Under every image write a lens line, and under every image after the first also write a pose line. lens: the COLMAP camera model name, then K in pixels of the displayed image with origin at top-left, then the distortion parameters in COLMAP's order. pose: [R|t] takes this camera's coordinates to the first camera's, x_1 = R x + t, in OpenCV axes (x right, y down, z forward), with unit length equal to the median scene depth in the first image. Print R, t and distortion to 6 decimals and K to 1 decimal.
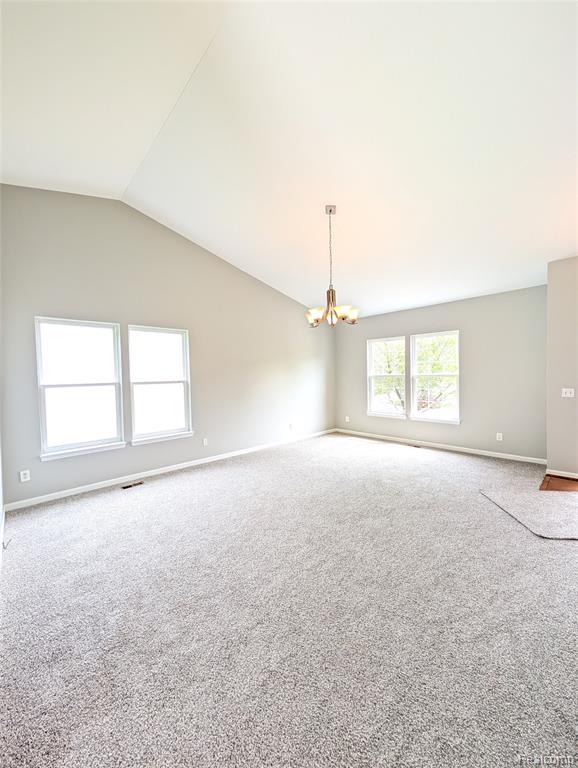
lens RADIAL K [[290.0, 0, 289.0], [0, 290.0, 384.0], [0, 0, 1]] dist [-0.000211, -0.000343]
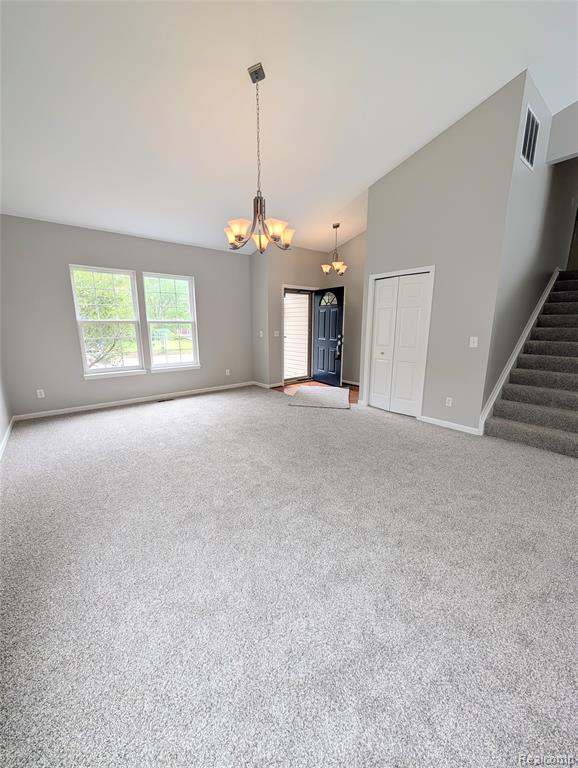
lens RADIAL K [[290.0, 0, 289.0], [0, 290.0, 384.0], [0, 0, 1]] dist [-0.000211, -0.000343]
pose [[0.090099, -0.186599, 0.978296, -1.028762], [0.029765, 0.982357, 0.184632, 0.018019], [-0.995488, 0.012483, 0.094063, 1.307913]]
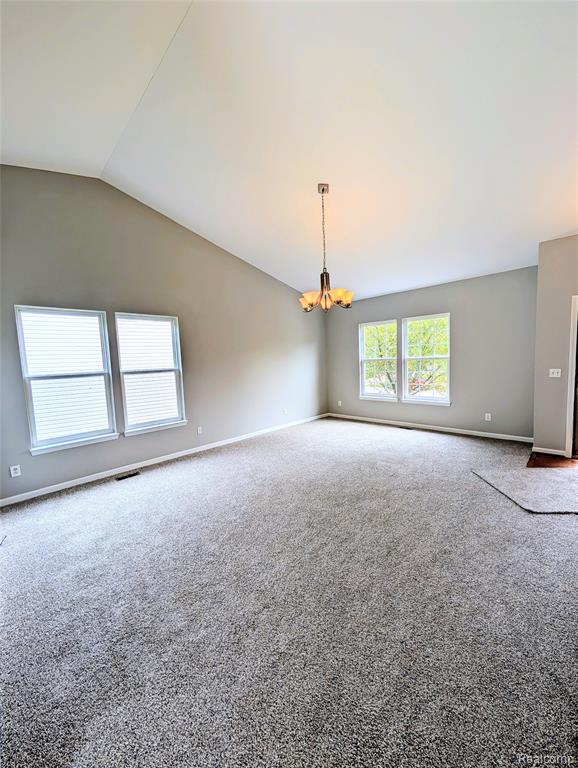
lens RADIAL K [[290.0, 0, 289.0], [0, 290.0, 384.0], [0, 0, 1]] dist [-0.000211, -0.000343]
pose [[0.999171, -0.023510, 0.033248, -0.022006], [0.021818, 0.998493, 0.050359, -0.003320], [-0.034382, -0.049591, 0.998178, 0.013642]]
